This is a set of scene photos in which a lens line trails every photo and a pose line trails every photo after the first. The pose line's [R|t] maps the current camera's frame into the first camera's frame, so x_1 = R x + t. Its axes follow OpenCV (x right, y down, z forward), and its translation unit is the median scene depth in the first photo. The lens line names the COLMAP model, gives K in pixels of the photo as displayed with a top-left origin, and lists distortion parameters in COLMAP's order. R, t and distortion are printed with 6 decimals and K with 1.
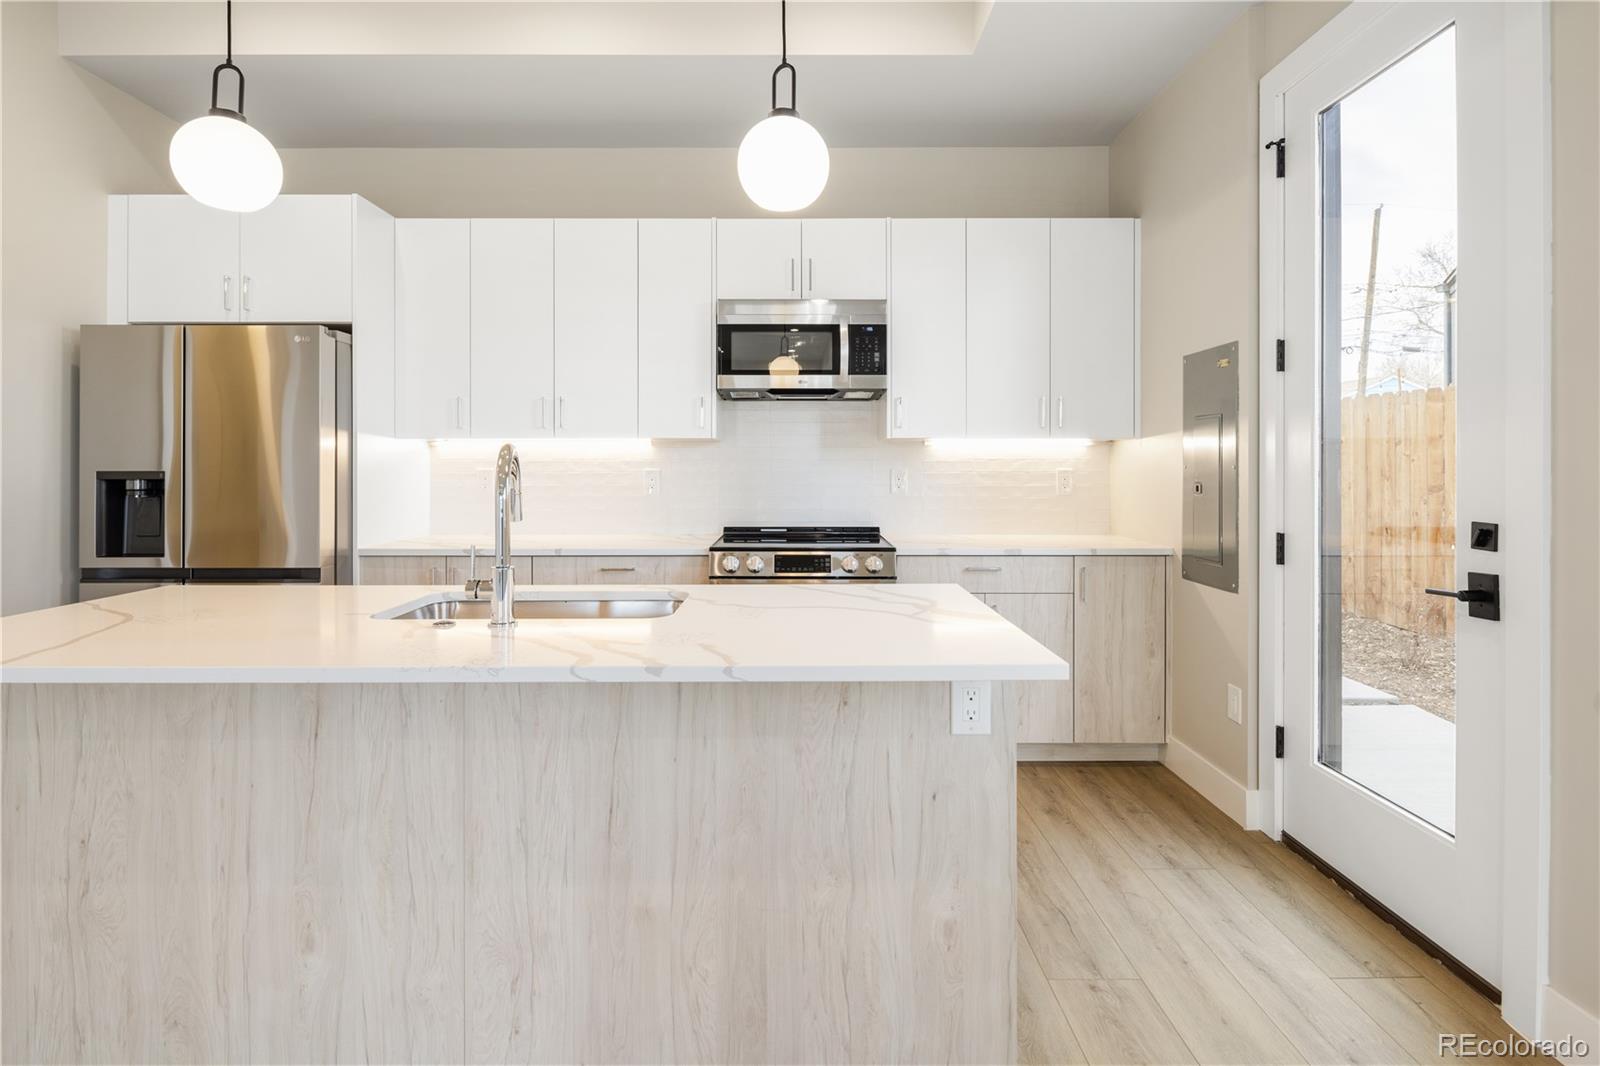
lens RADIAL K [[781.3, 0, 796.4], [0, 781.3, 469.3], [0, 0, 1]] dist [0.005980, -0.005125]
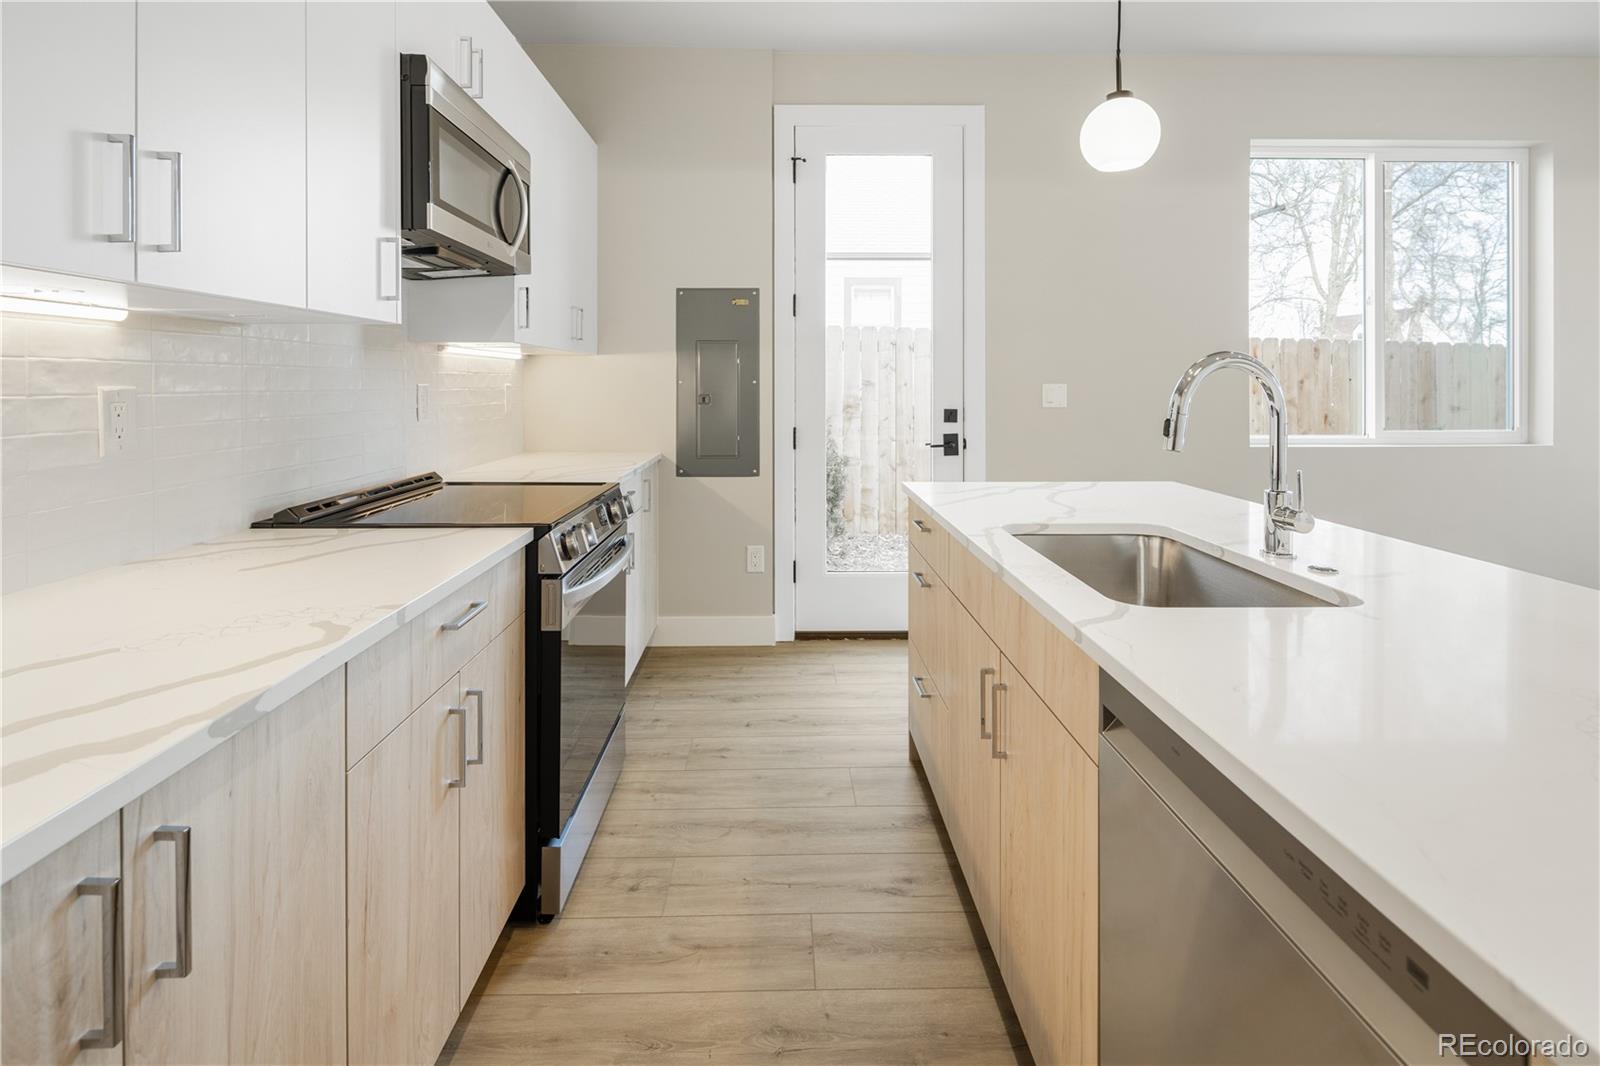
lens RADIAL K [[781.3, 0, 782.0], [0, 781.3, 385.0], [0, 0, 1]] dist [0.005980, -0.005125]
pose [[-0.023663, -0.003274, 0.999715, -0.665890], [0.001959, 0.999993, 0.003322, -0.001811], [-0.999718, 0.002037, -0.023657, 0.847664]]
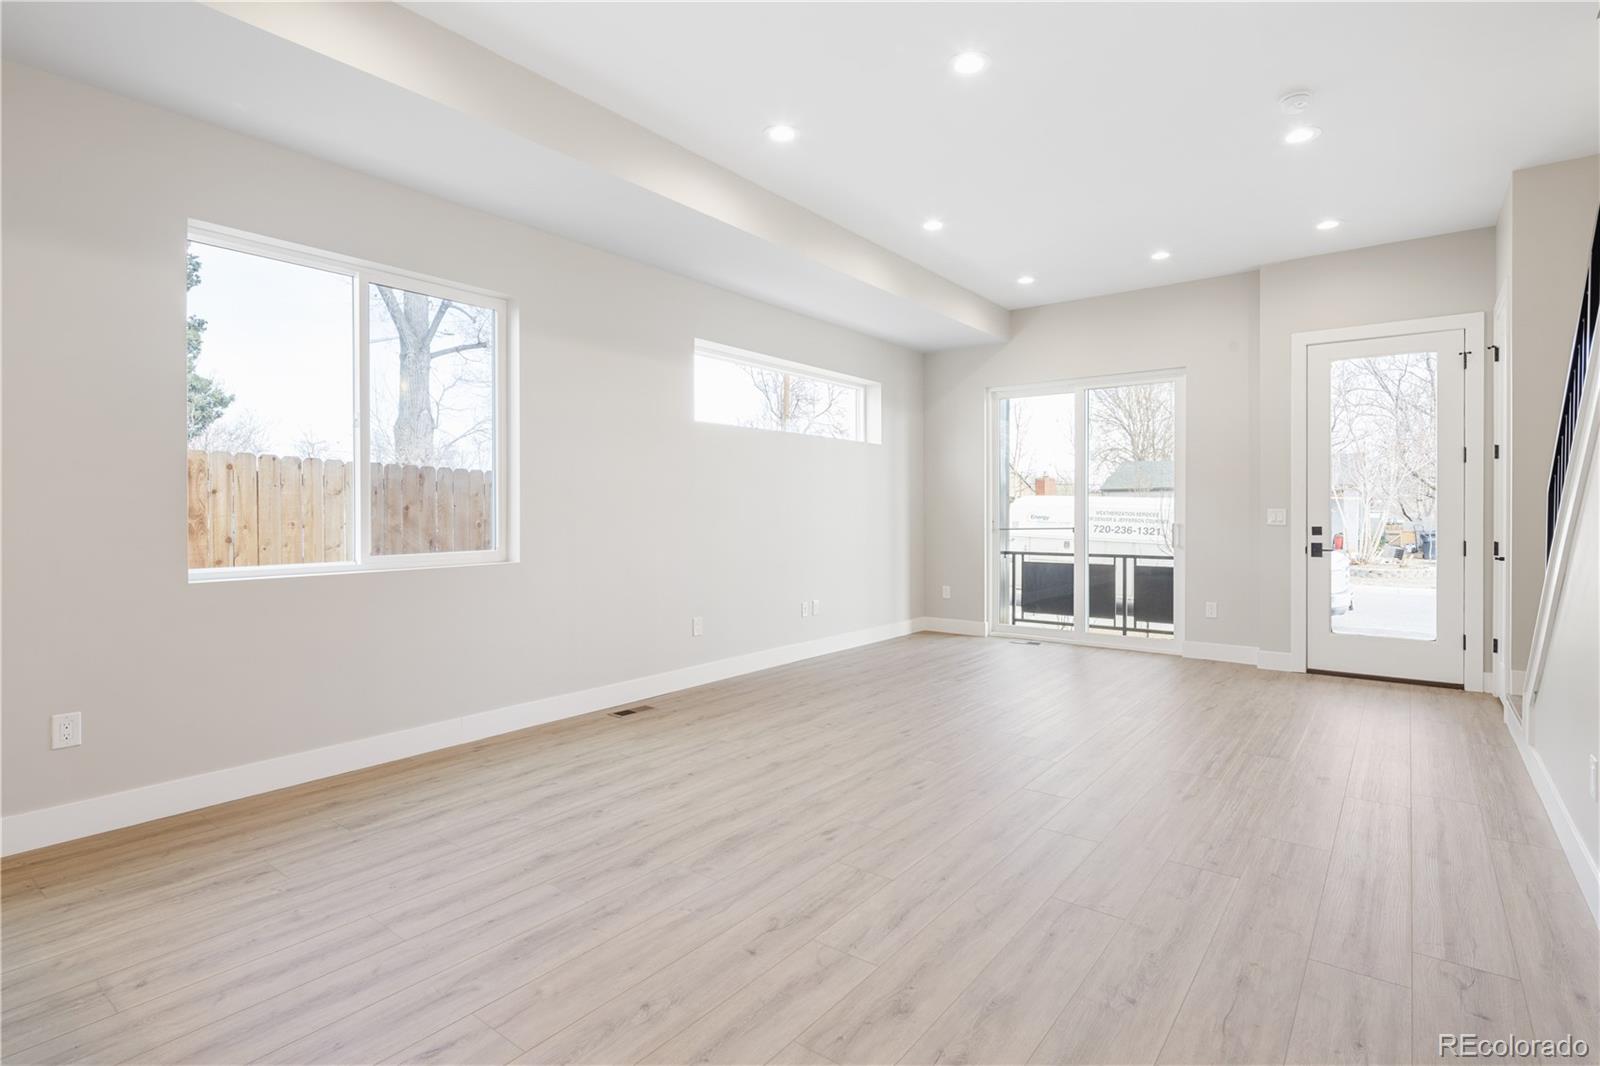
lens RADIAL K [[781.3, 0, 813.0], [0, 781.3, 523.0], [0, 0, 1]] dist [0.005980, -0.005125]
pose [[-0.795974, -0.009263, 0.605259, -0.734710], [0.002716, 0.999818, 0.018874, 0.003111], [-0.605324, 0.016667, -0.795804, 0.430820]]
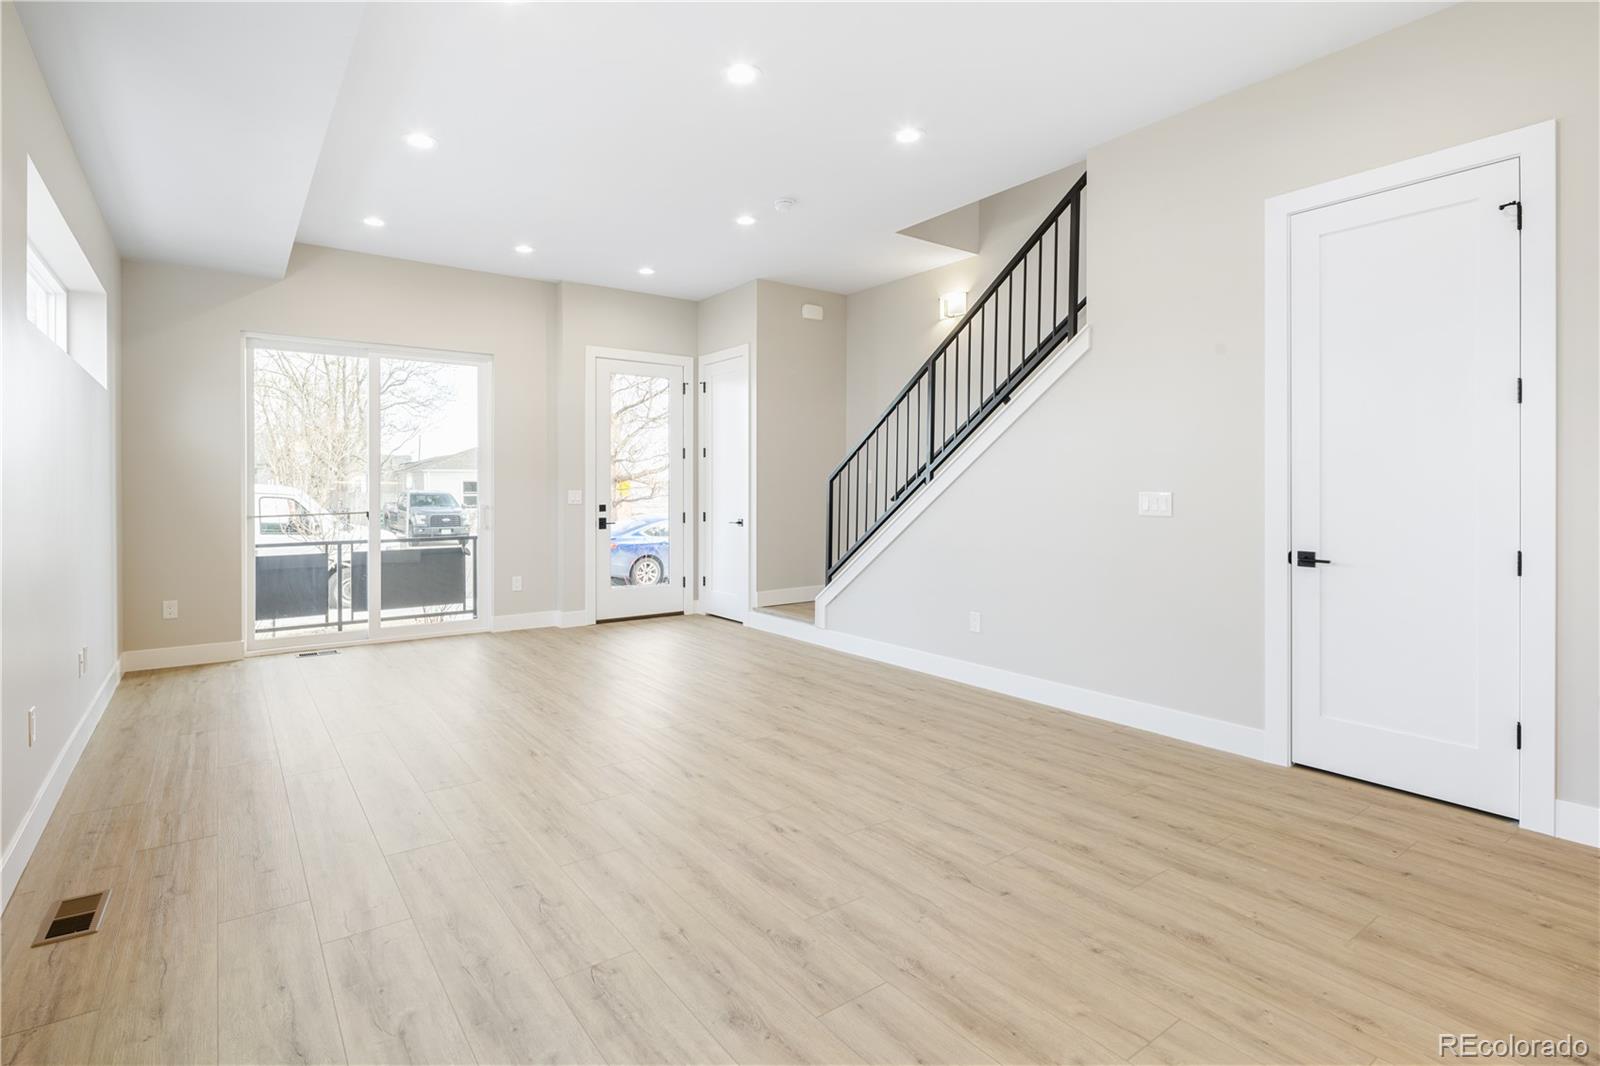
lens RADIAL K [[781.3, 0, 788.9], [0, 781.3, 491.7], [0, 0, 1]] dist [0.005980, -0.005125]
pose [[-0.809975, 0.003706, -0.586453, 0.333069], [-0.000213, 0.999978, 0.006614, -0.002834], [0.586465, 0.005482, -0.809956, 0.413484]]
